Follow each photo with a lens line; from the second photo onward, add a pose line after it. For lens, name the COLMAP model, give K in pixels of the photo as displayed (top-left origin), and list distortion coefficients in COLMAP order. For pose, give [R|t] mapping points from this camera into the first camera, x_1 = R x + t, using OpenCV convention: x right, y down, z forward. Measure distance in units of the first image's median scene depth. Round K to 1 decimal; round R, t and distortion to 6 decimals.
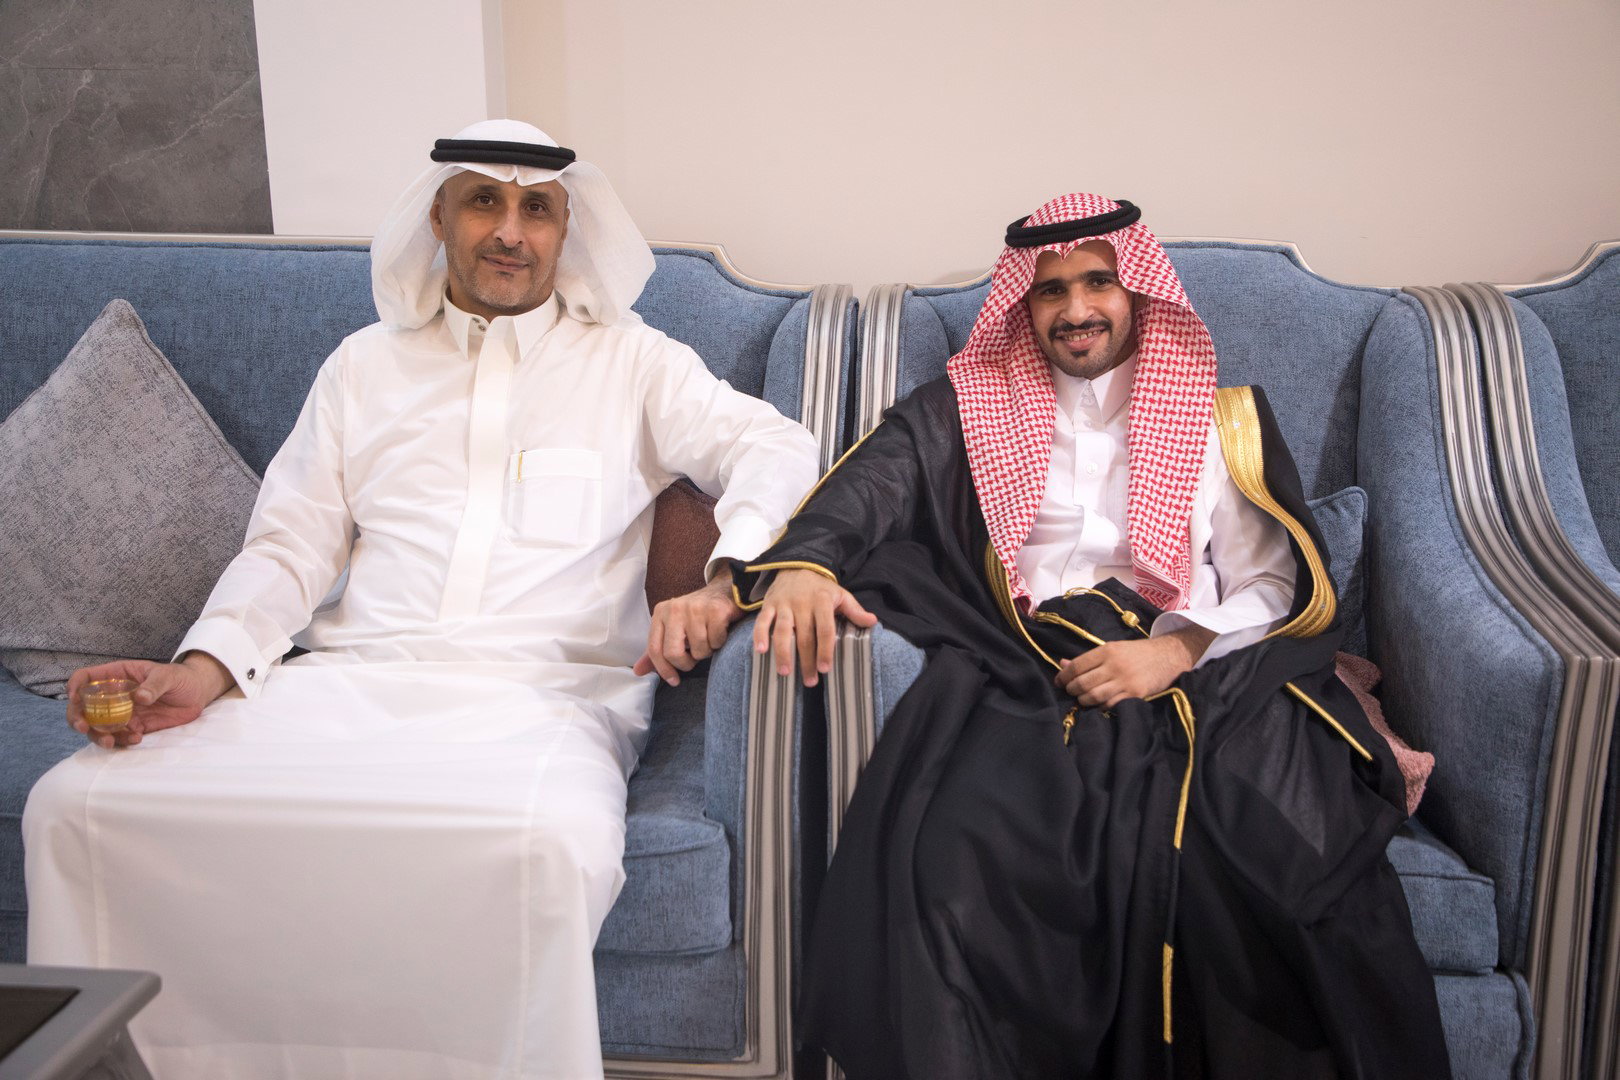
lens RADIAL K [[1780.8, 0, 799.9], [0, 1780.8, 527.4], [0, 0, 1]] dist [0.101271, 0.000000]
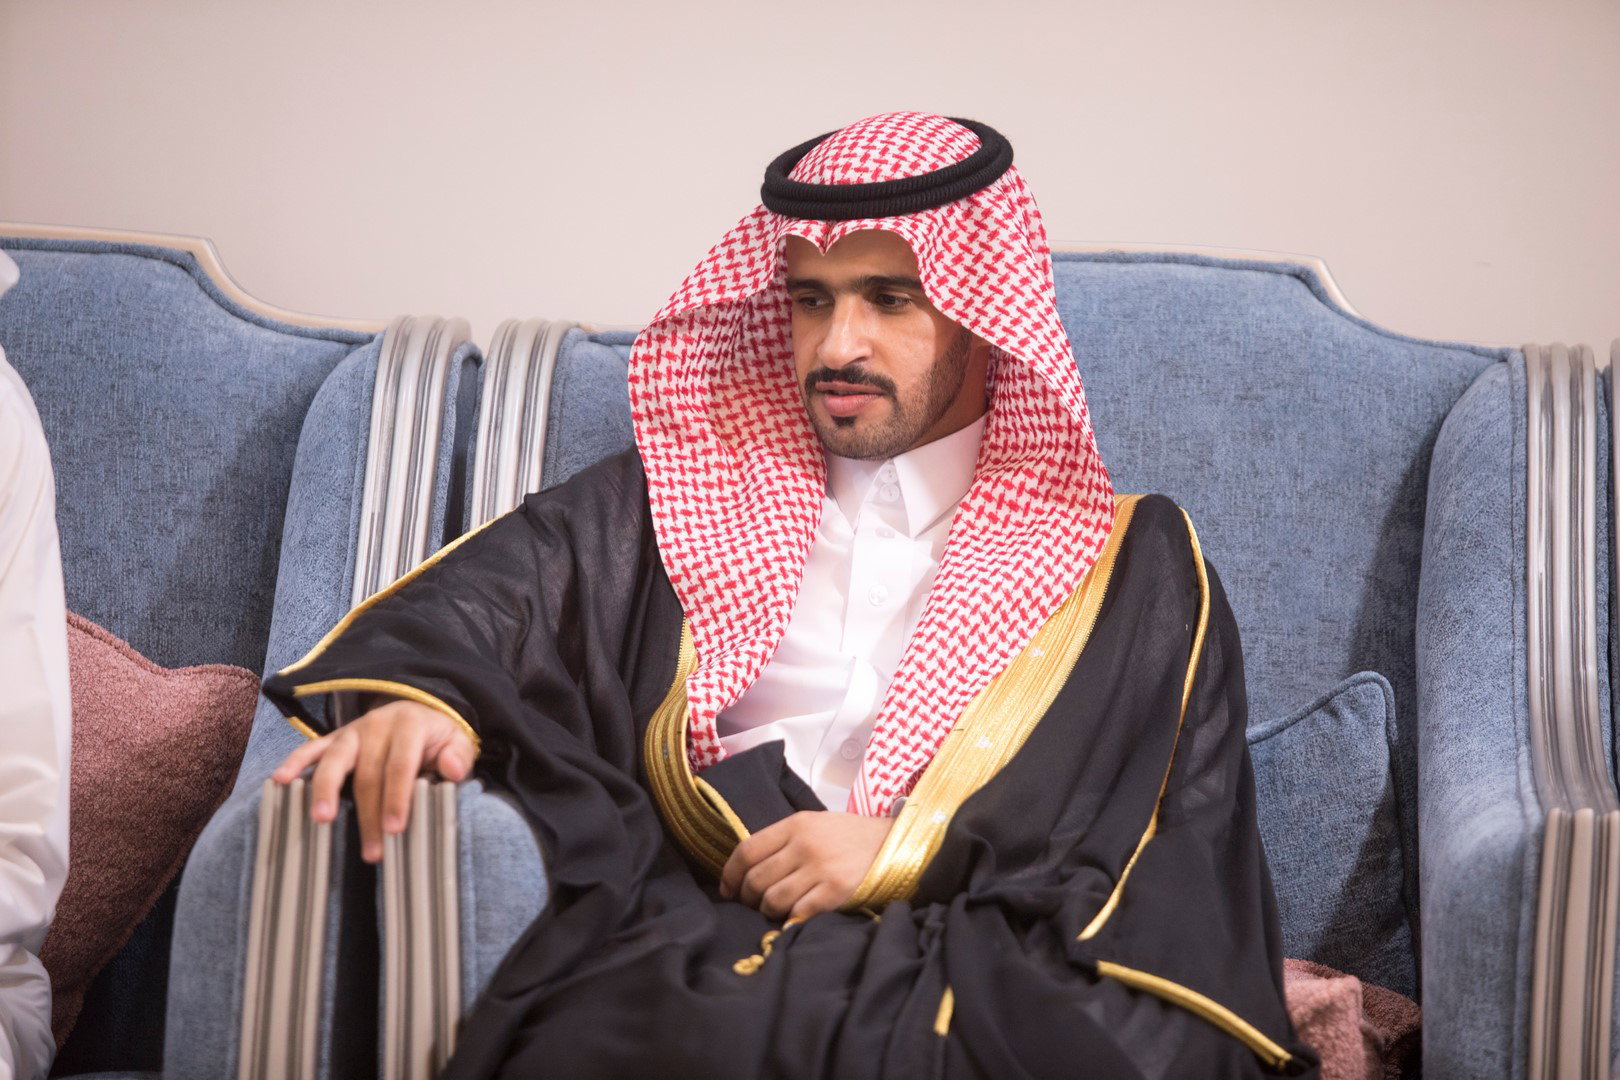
lens RADIAL K [[8483.9, 0, 848.0], [0, 8483.9, 521.6], [0, 0, 1]] dist [1.450652, 0.000000]
pose [[0.998765, 0.022823, 0.044127, 0.034763], [-0.013640, 0.980068, -0.198191, 0.445866], [-0.047771, 0.197345, 0.979170, -1.526513]]
